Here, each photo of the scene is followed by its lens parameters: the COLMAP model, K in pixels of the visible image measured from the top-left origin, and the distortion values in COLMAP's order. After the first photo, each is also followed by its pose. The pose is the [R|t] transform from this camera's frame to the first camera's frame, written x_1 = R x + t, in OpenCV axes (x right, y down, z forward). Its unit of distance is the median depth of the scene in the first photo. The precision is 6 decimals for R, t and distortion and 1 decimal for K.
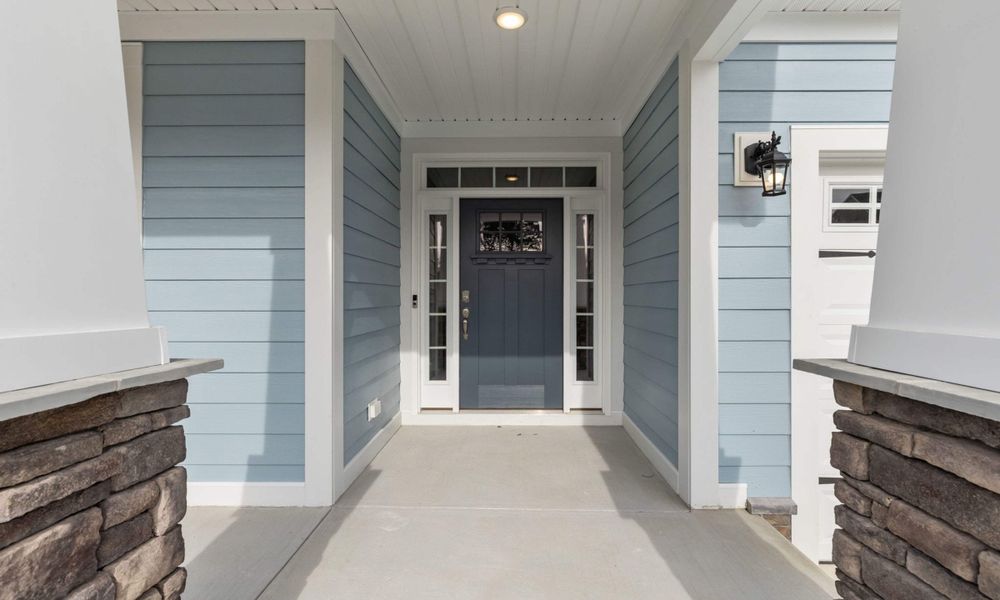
lens RADIAL K [[448.7, 0, 500.0], [0, 448.7, 300.0], [0, 0, 1]] dist [-0.000454, -0.000077]
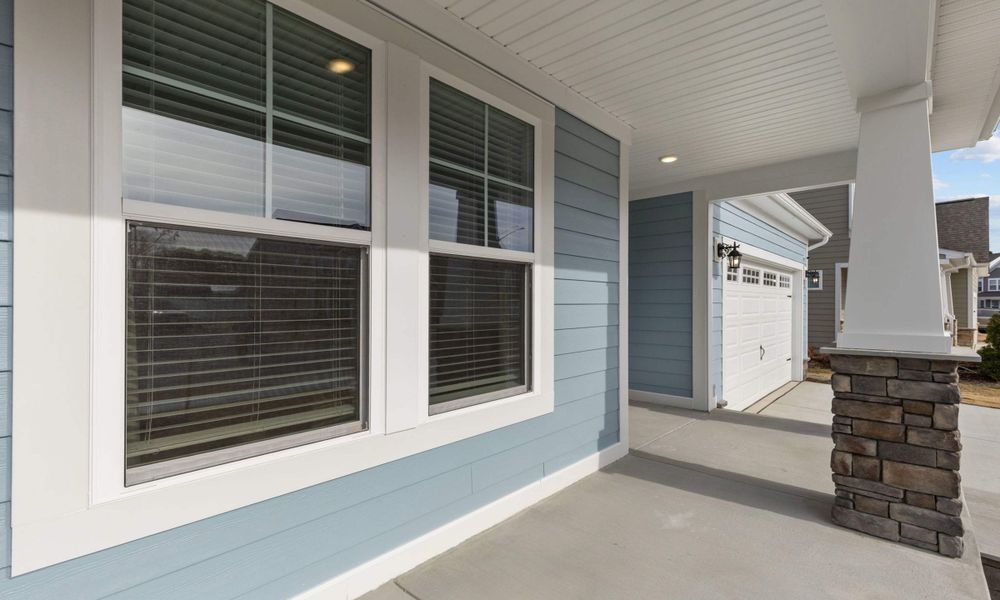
lens RADIAL K [[448.7, 0, 500.0], [0, 448.7, 300.0], [0, 0, 1]] dist [-0.000454, -0.000077]
pose [[0.662475, 0.002845, 0.749079, -1.787889], [-0.000595, 0.999994, -0.003272, -0.054288], [-0.749084, 0.001722, 0.662473, 0.320024]]
